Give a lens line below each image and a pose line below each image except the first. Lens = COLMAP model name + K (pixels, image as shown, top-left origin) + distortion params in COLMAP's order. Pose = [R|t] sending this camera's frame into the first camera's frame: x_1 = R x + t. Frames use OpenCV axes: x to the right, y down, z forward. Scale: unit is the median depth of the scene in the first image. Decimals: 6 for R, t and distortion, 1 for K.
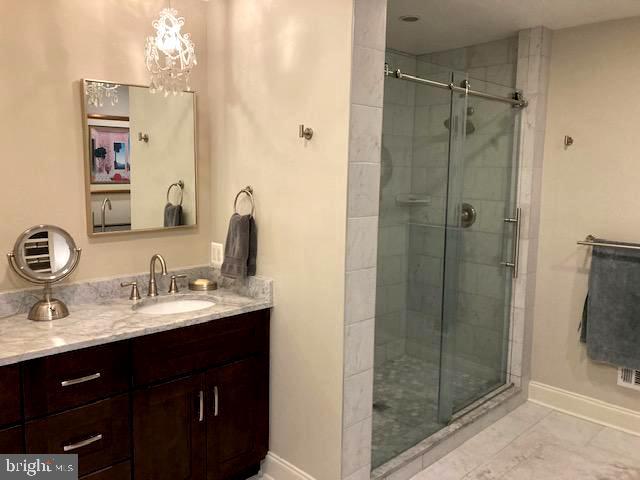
lens RADIAL K [[525.1, 0, 321.1], [0, 525.1, 232.0], [0, 0, 1]] dist [0.079039, -0.137749]
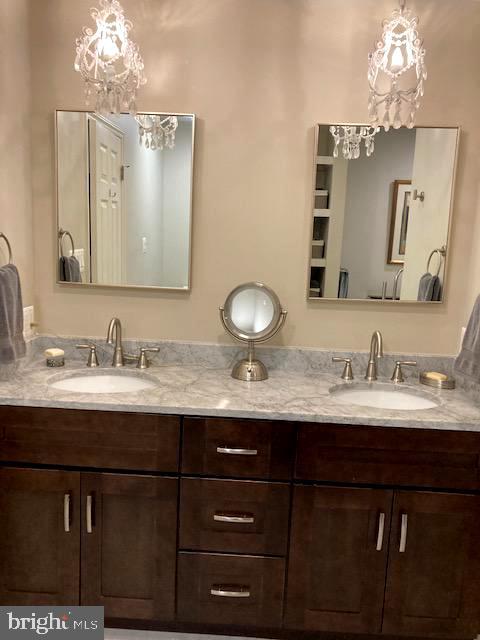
lens RADIAL K [[525.1, 0, 240.0], [0, 525.1, 320.0], [0, 0, 1]] dist [0.079039, -0.137749]
pose [[0.690443, 0.128452, -0.711891, 0.143290], [-0.116775, 0.990992, 0.065555, -0.004166], [0.713899, 0.037869, 0.699224, 0.307448]]
